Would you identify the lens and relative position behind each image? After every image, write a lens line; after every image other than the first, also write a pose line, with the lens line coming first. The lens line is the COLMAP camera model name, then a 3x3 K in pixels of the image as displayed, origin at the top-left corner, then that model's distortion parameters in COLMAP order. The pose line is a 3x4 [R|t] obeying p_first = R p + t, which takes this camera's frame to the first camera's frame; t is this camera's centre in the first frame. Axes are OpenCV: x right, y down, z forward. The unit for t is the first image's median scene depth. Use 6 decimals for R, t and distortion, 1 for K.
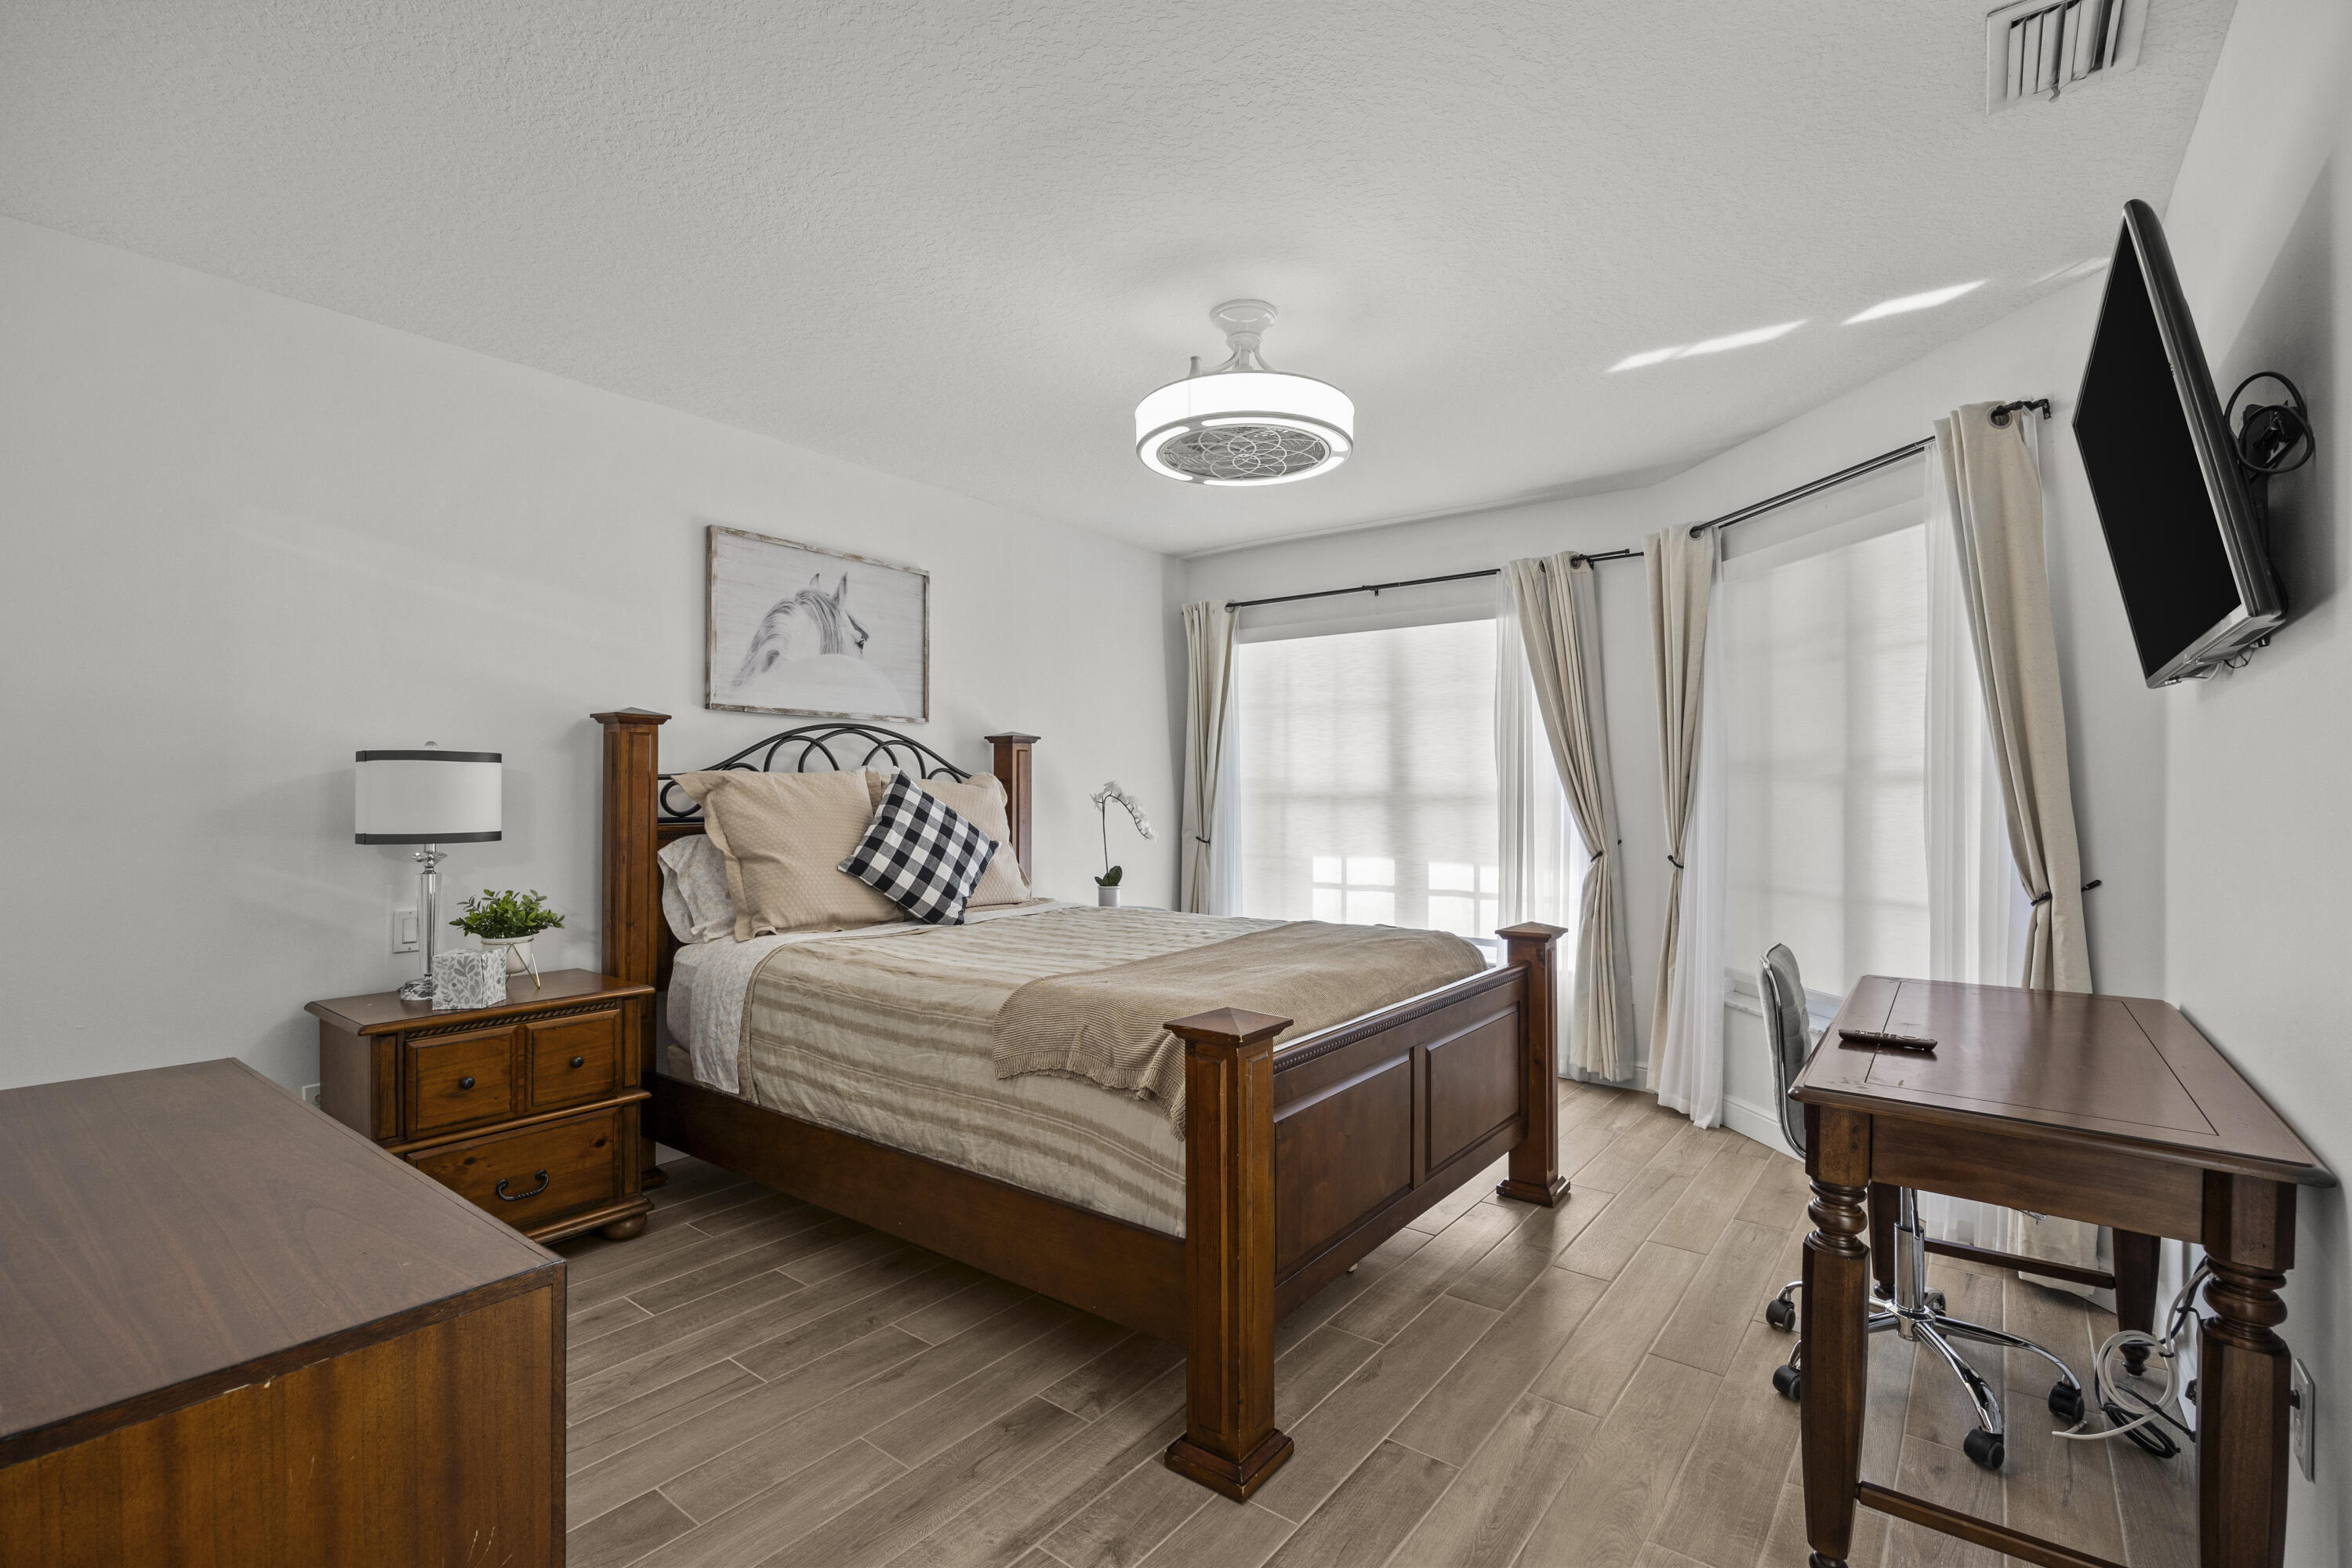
lens RADIAL K [[1083.9, 0, 1170.5], [0, 1083.9, 787.3], [0, 0, 1]] dist [0.002079, 0.000504]
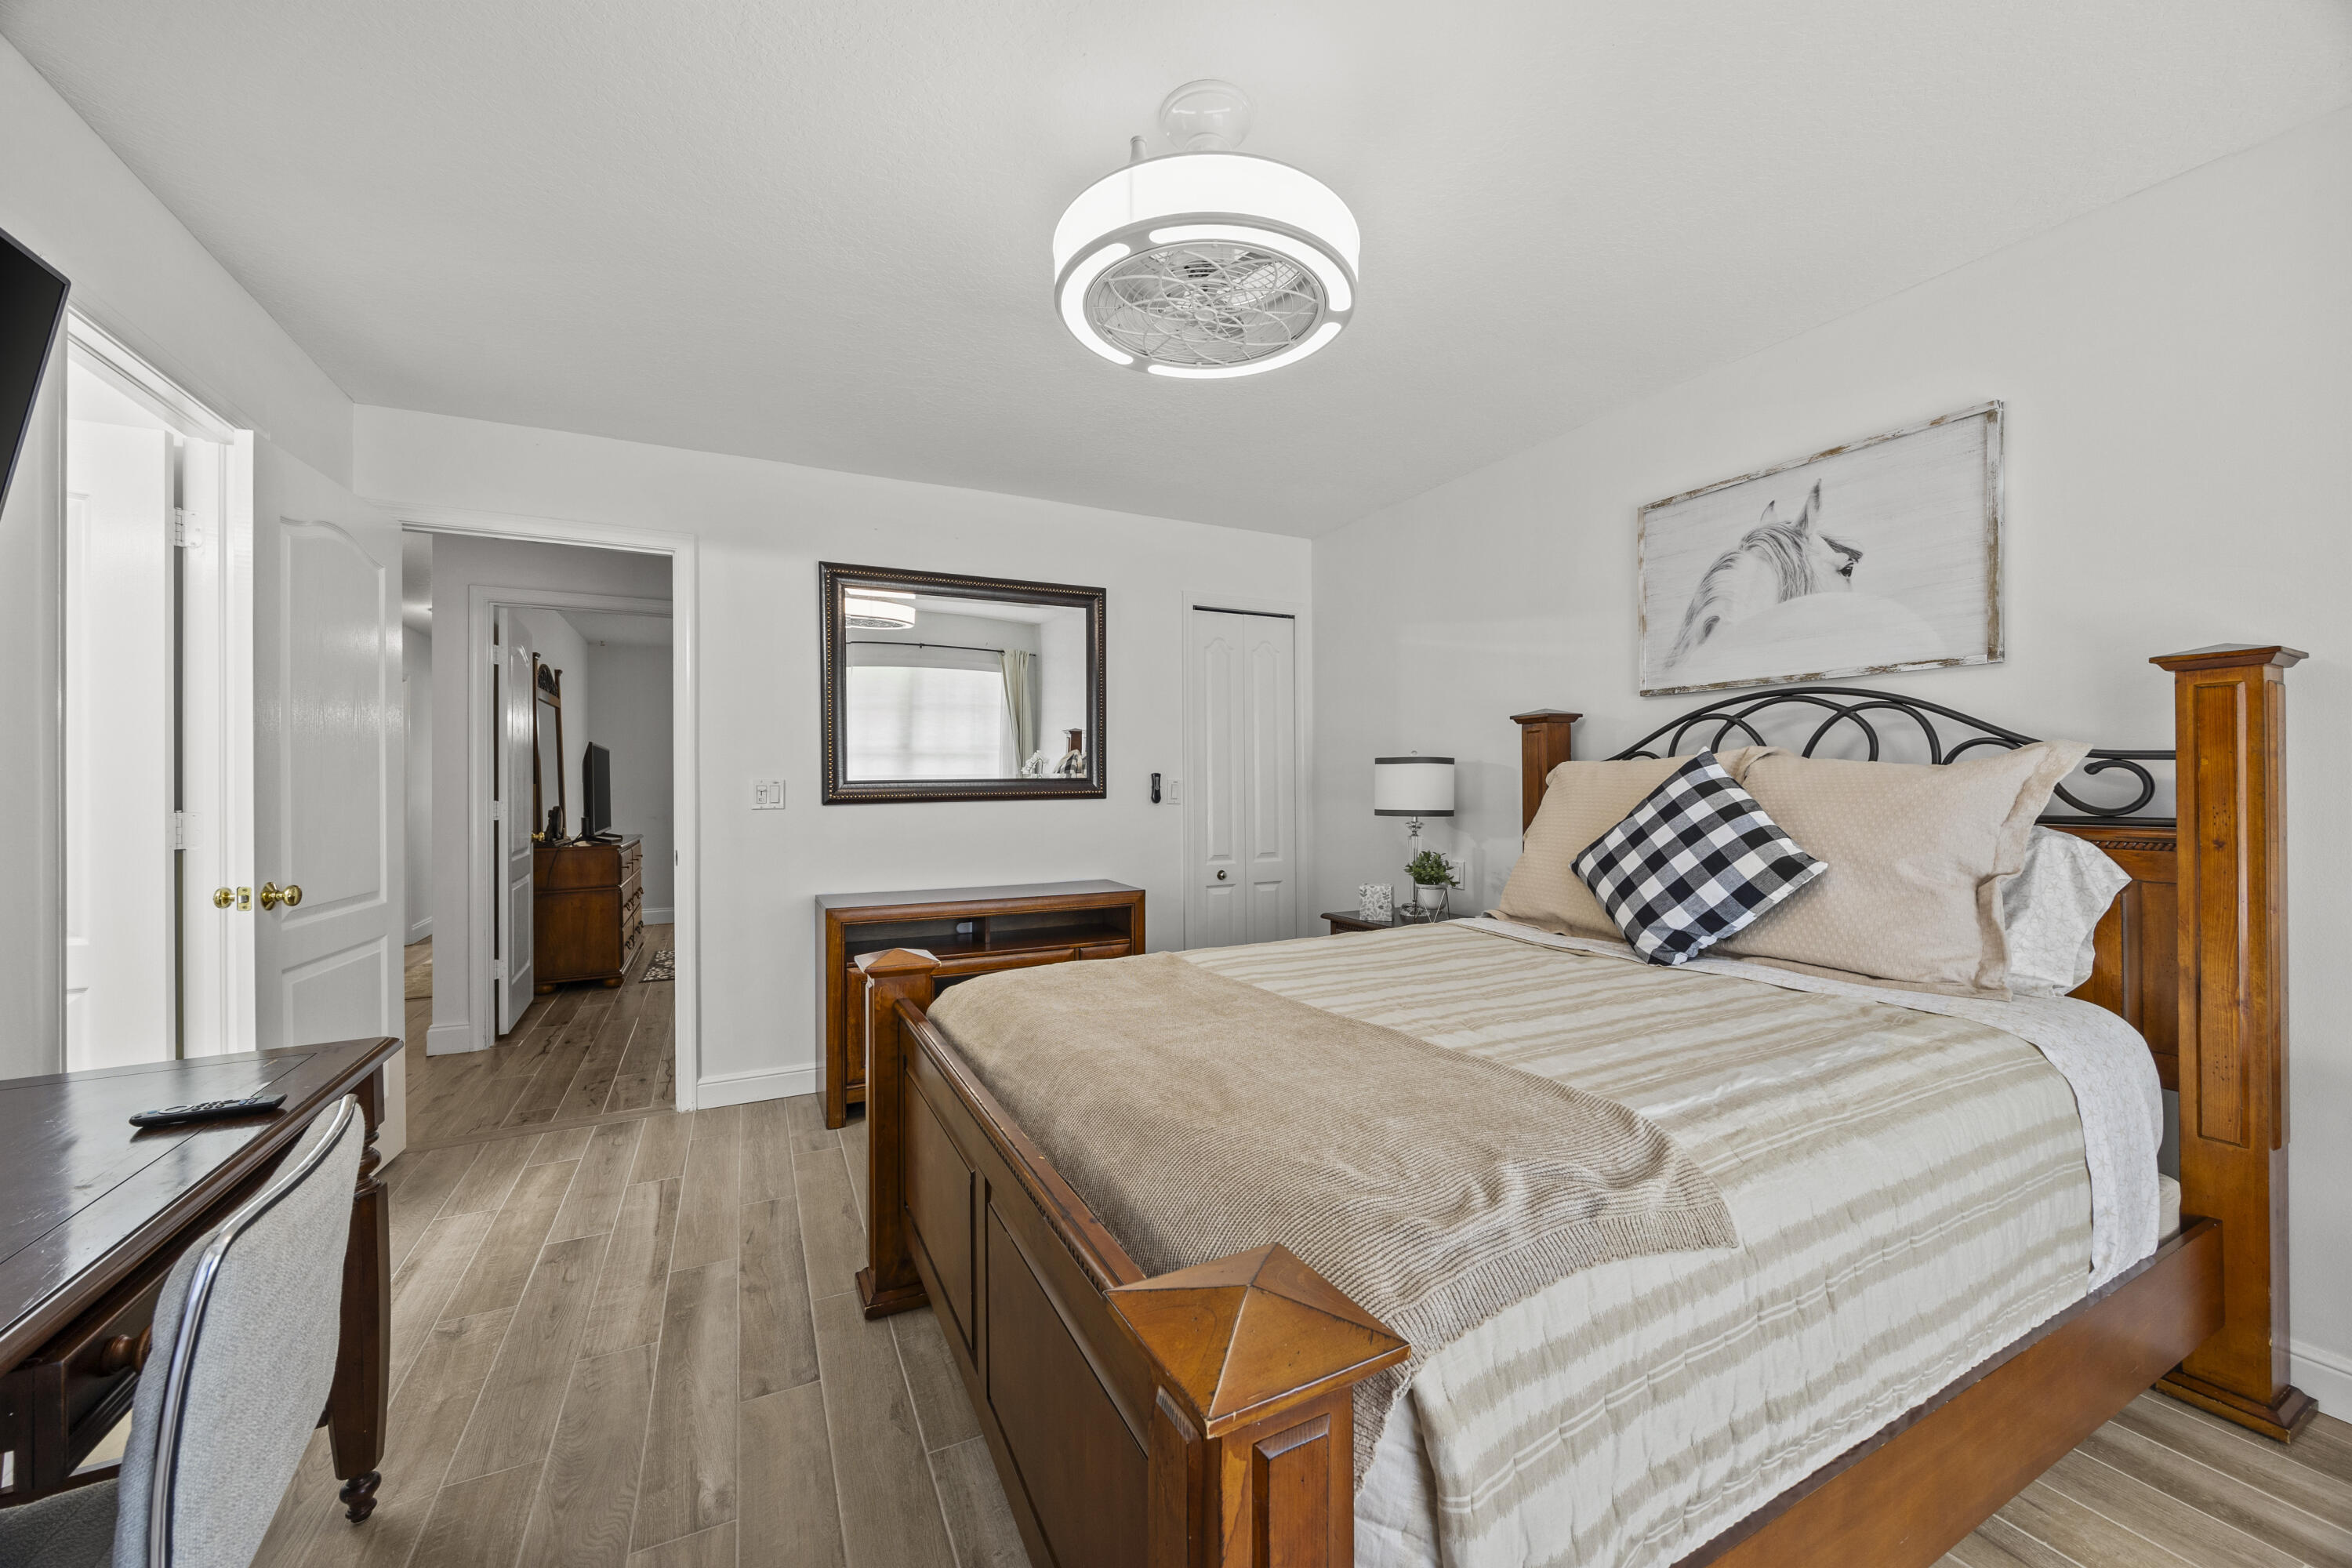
lens RADIAL K [[900.5, 0, 1177.9], [0, 900.5, 784.5], [0, 0, 1]] dist [-0.002962, -0.000069]
pose [[-0.439331, -0.000535, -0.898325, 0.455456], [0.004064, 0.999988, -0.002583, 0.006795], [0.898316, -0.004785, -0.439324, 0.923694]]
